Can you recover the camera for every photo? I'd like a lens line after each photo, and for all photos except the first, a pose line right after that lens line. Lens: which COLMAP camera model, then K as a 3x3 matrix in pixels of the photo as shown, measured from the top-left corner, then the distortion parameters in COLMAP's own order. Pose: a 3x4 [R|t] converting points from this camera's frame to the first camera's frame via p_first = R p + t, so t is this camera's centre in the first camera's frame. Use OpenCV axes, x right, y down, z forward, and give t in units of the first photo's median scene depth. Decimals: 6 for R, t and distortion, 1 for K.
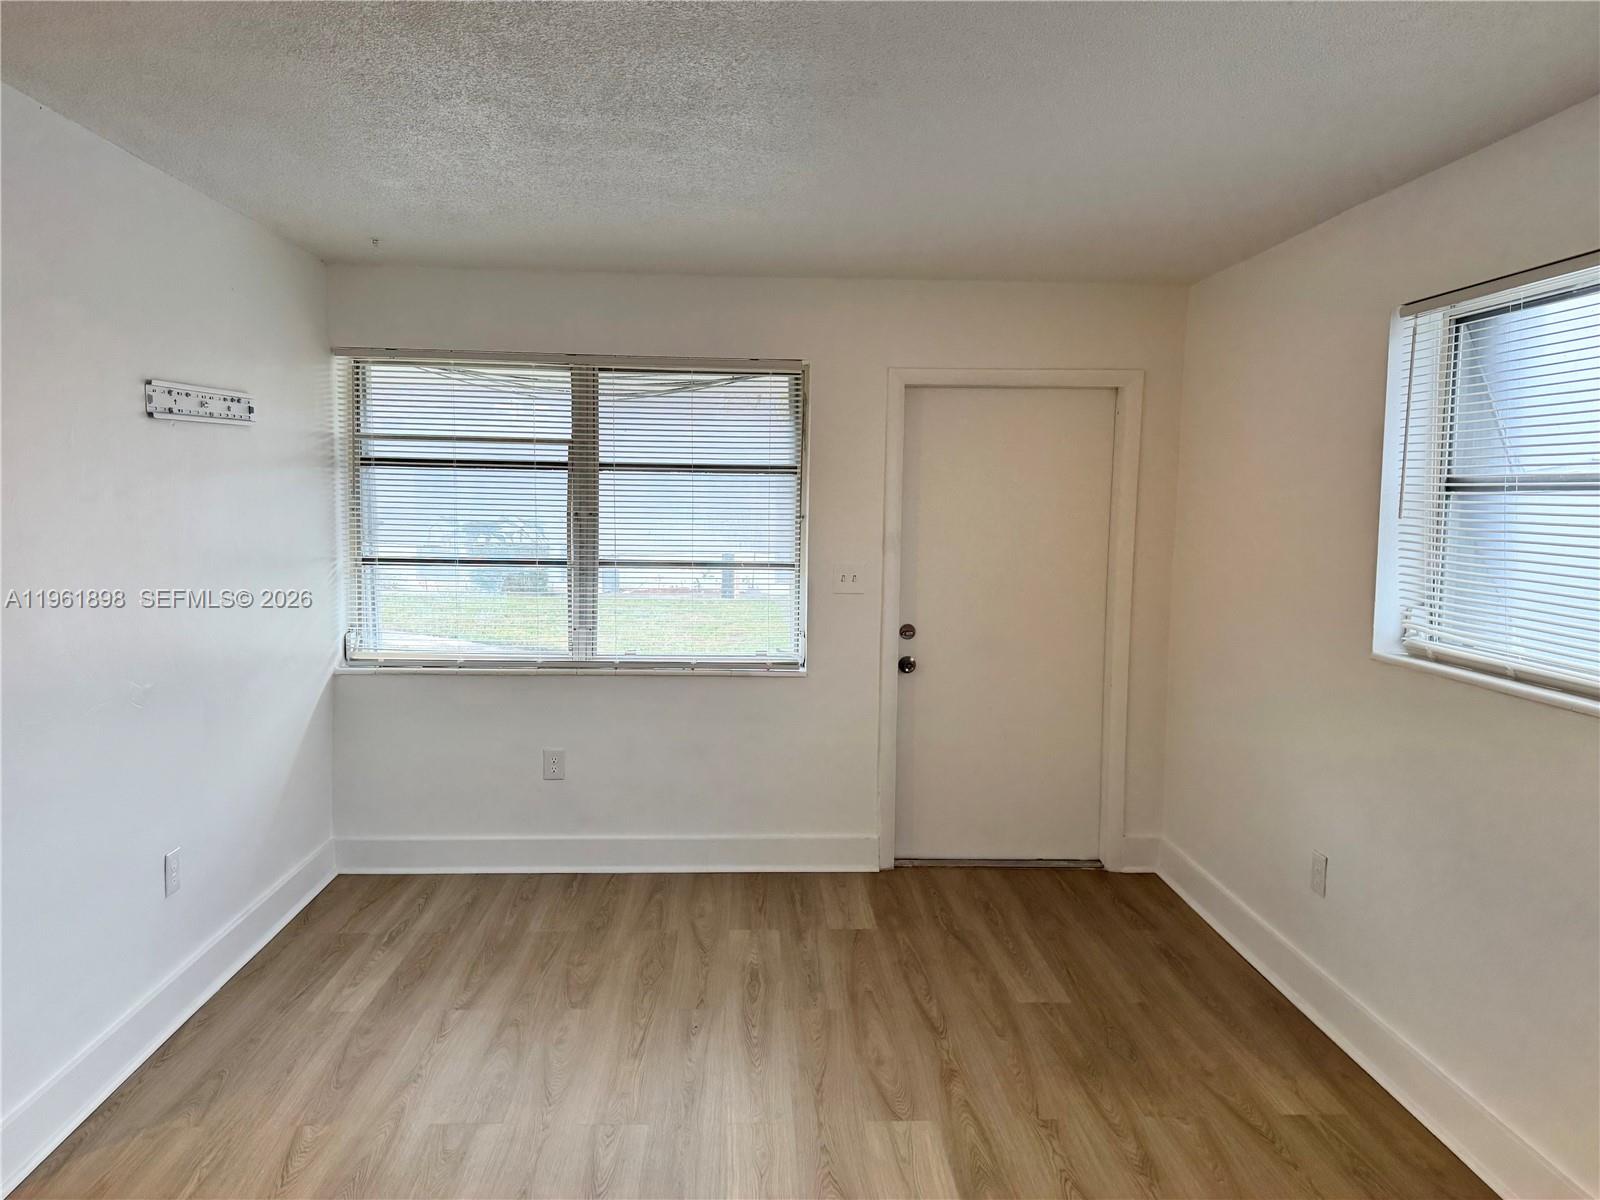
lens RADIAL K [[1133.5, 0, 800.9], [0, 1133.5, 594.4], [0, 0, 1]] dist [0.089994, -0.120269]
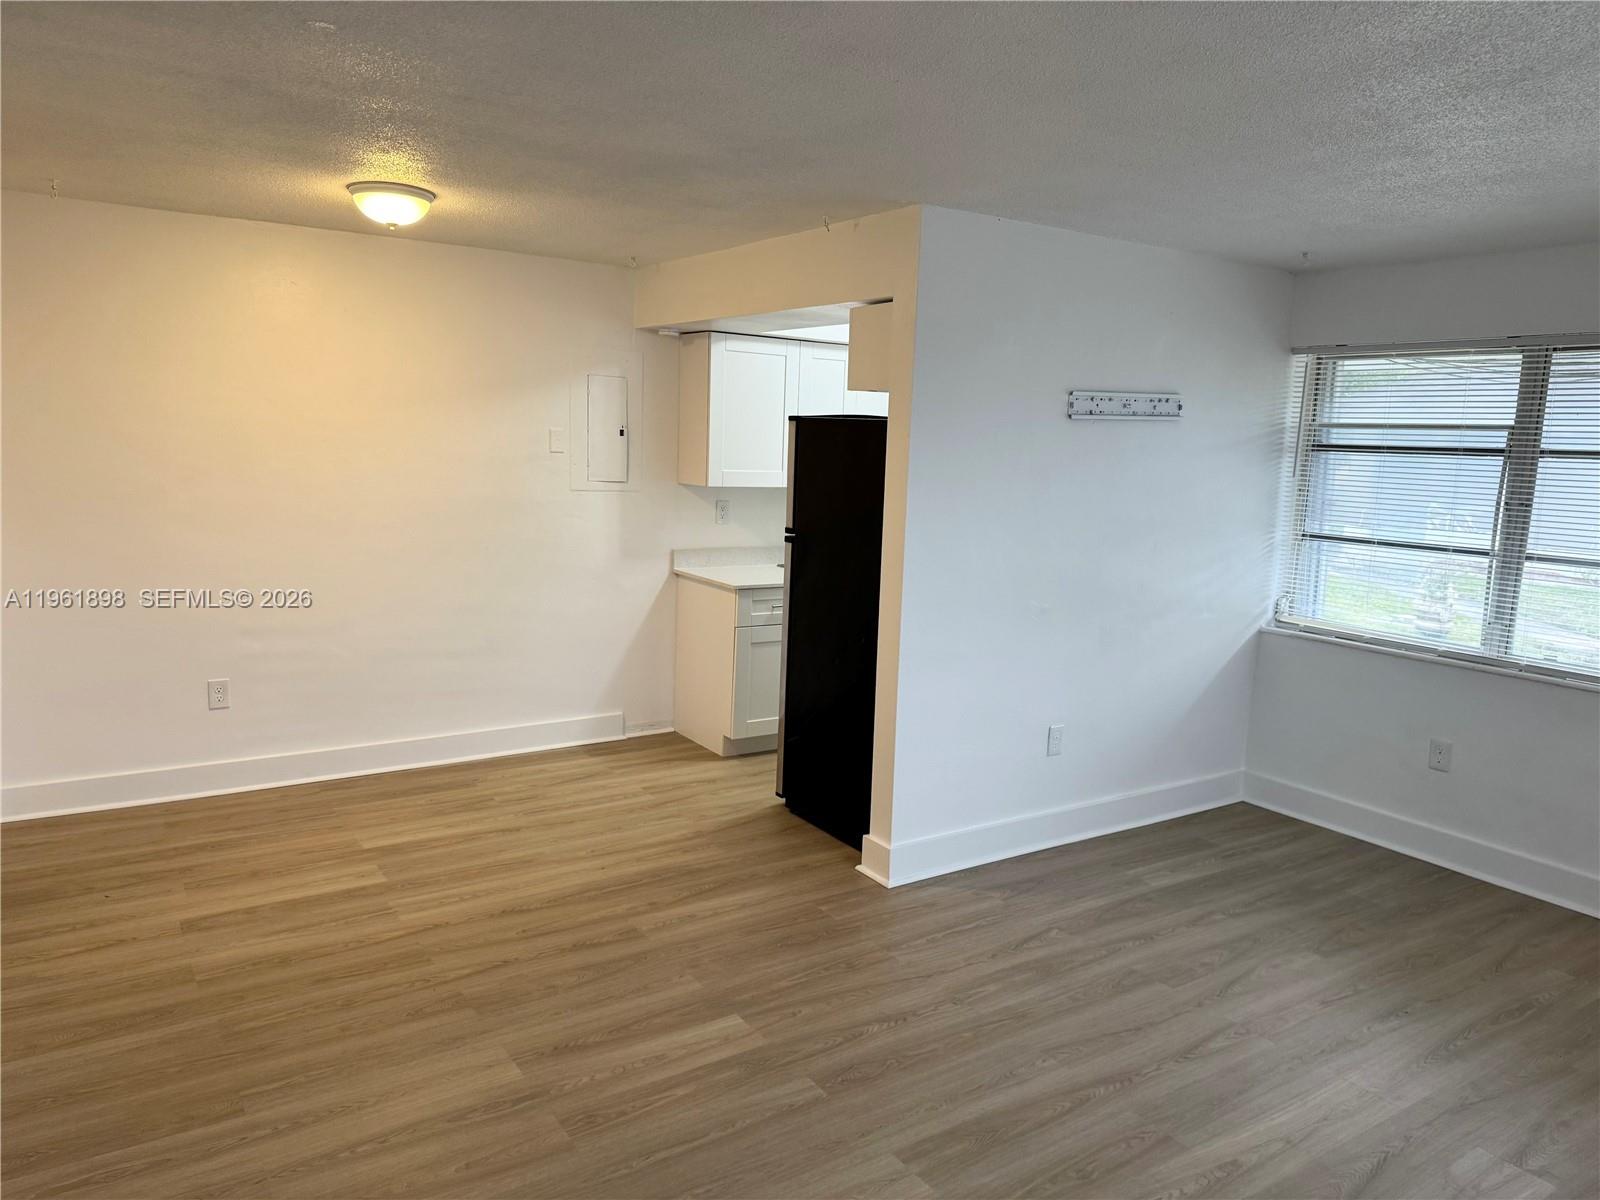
lens RADIAL K [[1133.5, 0, 800.9], [0, 1133.5, 594.4], [0, 0, 1]] dist [0.089994, -0.120269]
pose [[0.511024, 0.118691, -0.851332, 0.335375], [-0.103869, 0.991690, 0.075910, -0.007189], [0.853268, 0.049635, 0.519106, -0.000376]]
